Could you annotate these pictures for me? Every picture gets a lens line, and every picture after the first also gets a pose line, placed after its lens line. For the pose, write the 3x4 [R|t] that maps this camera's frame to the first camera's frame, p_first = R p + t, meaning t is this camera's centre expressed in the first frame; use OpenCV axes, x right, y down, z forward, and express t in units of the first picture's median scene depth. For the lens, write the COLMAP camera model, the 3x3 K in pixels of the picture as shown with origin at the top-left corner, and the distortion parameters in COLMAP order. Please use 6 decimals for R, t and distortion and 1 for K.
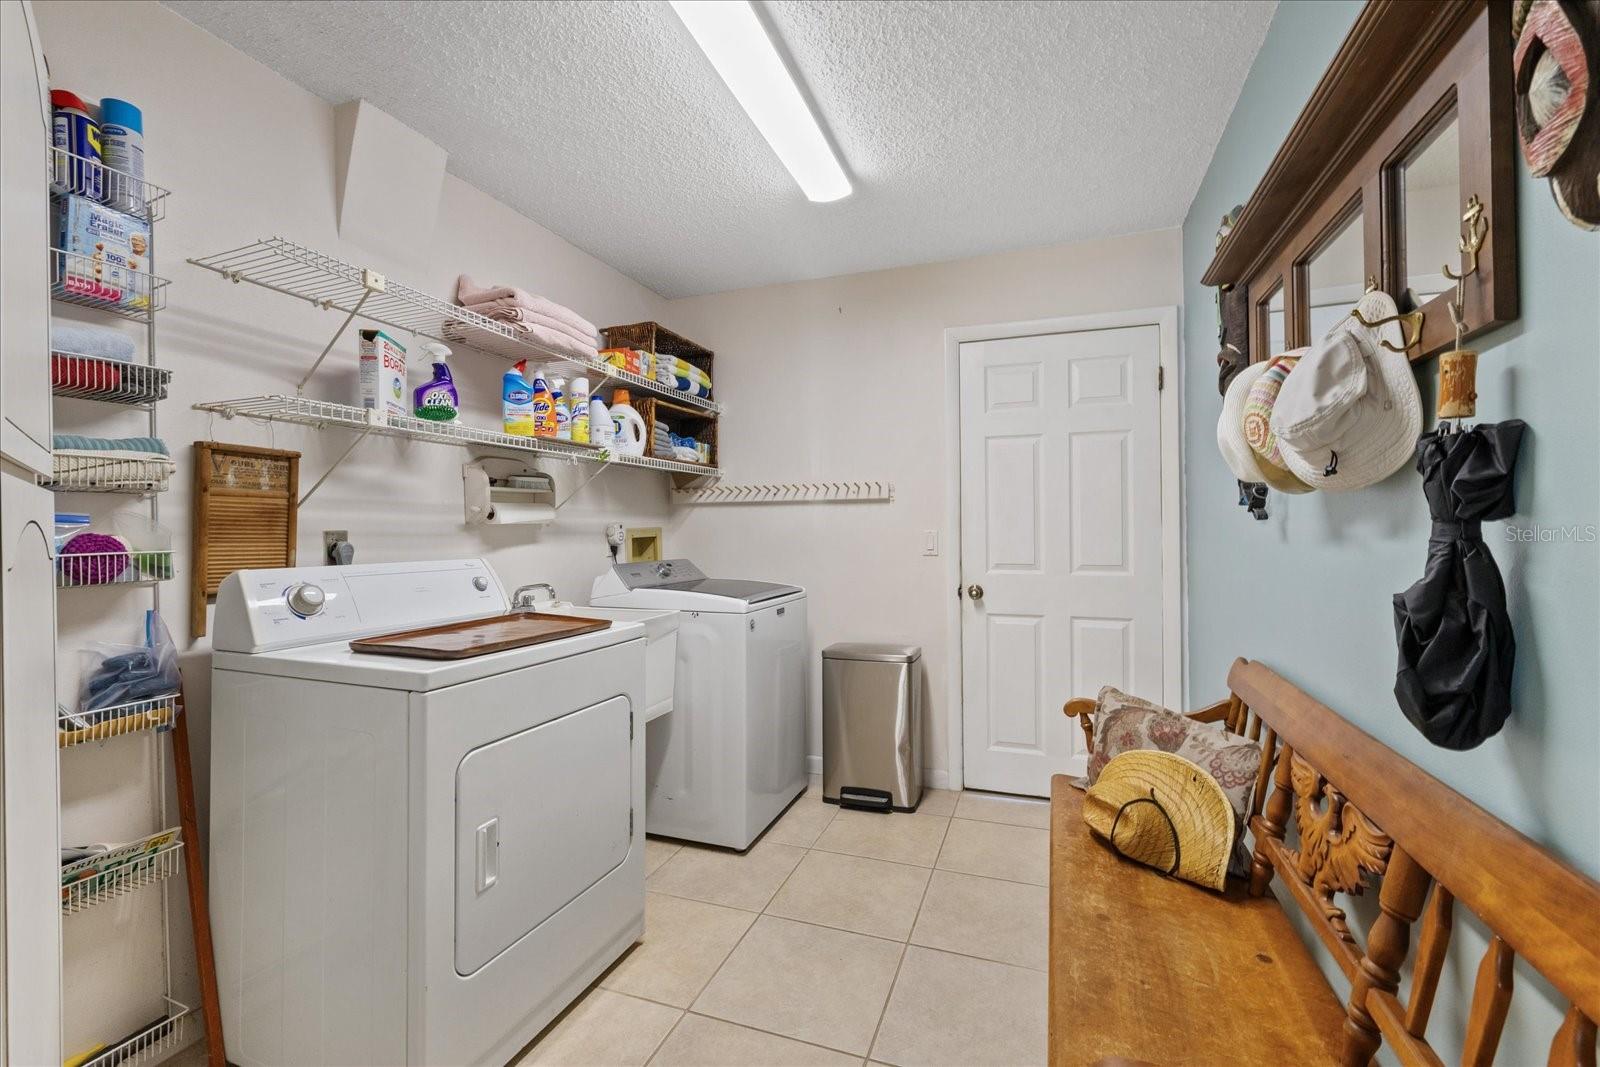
lens RADIAL K [[676.4, 0, 799.7], [0, 676.4, 528.5], [0, 0, 1]] dist [-0.000430, 0.000272]
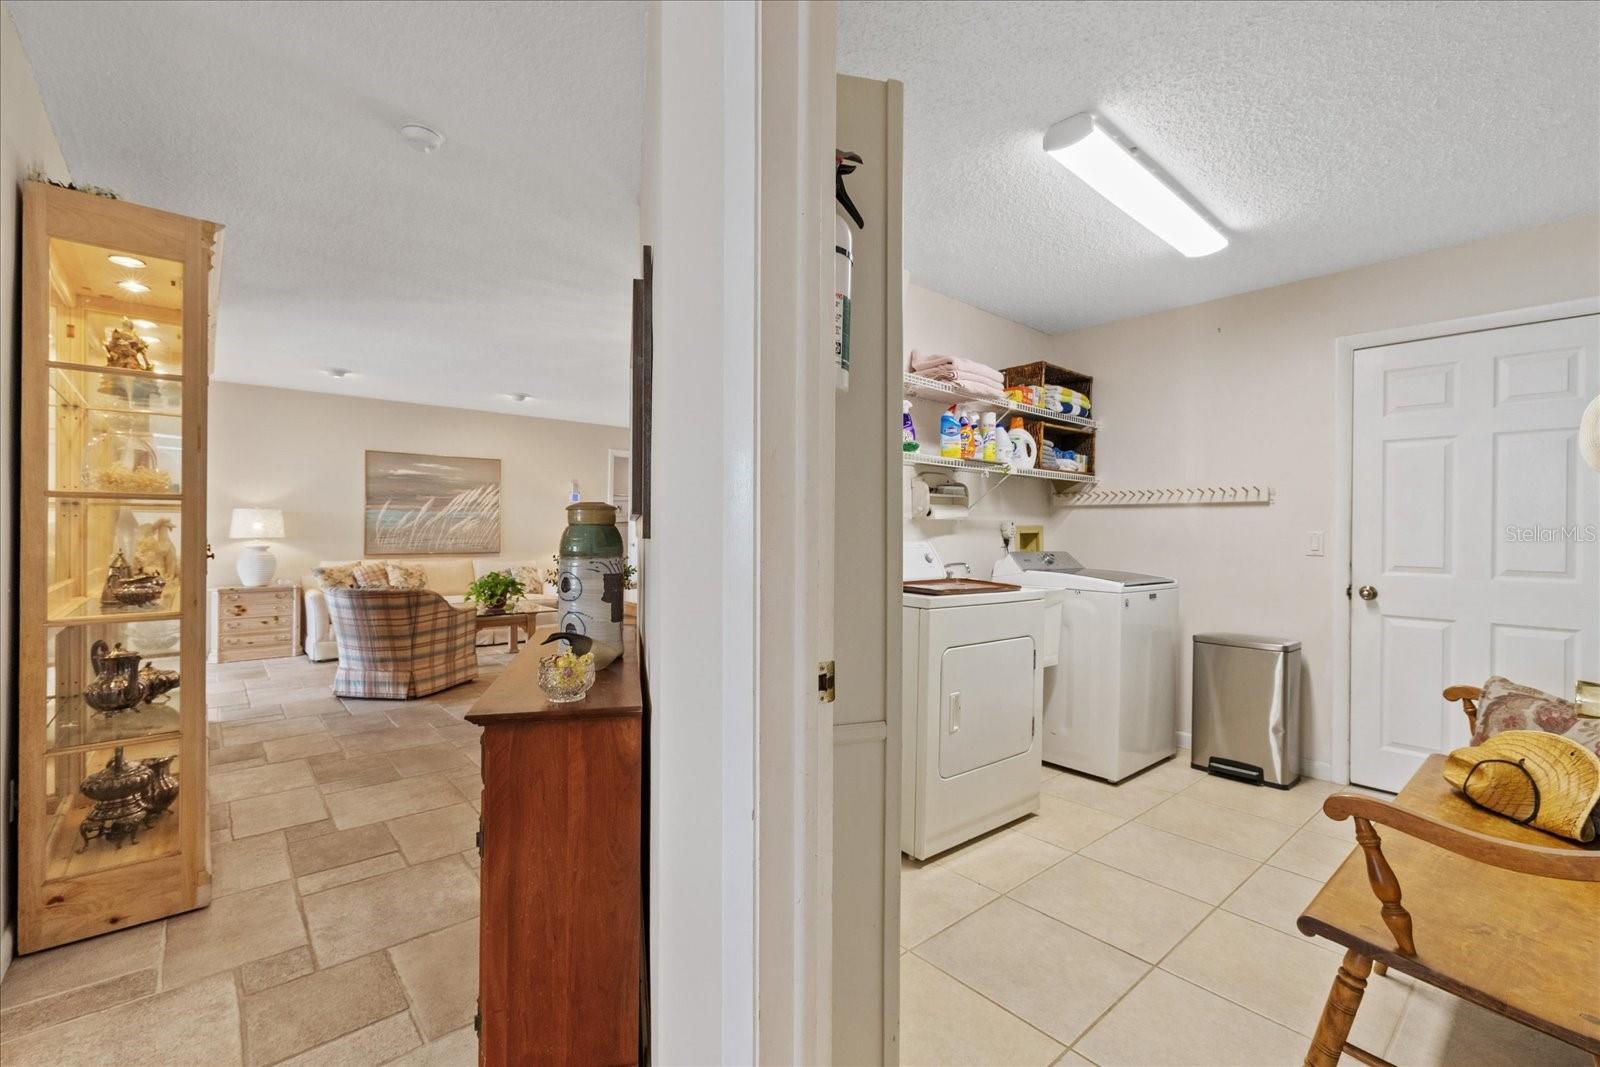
lens RADIAL K [[676.4, 0, 799.7], [0, 676.4, 528.5], [0, 0, 1]] dist [-0.000430, 0.000272]
pose [[0.872527, 0.018326, -0.488222, 0.008336], [-0.021137, 0.999777, -0.000247, 0.016500], [0.488108, 0.010535, 0.872720, -0.336752]]
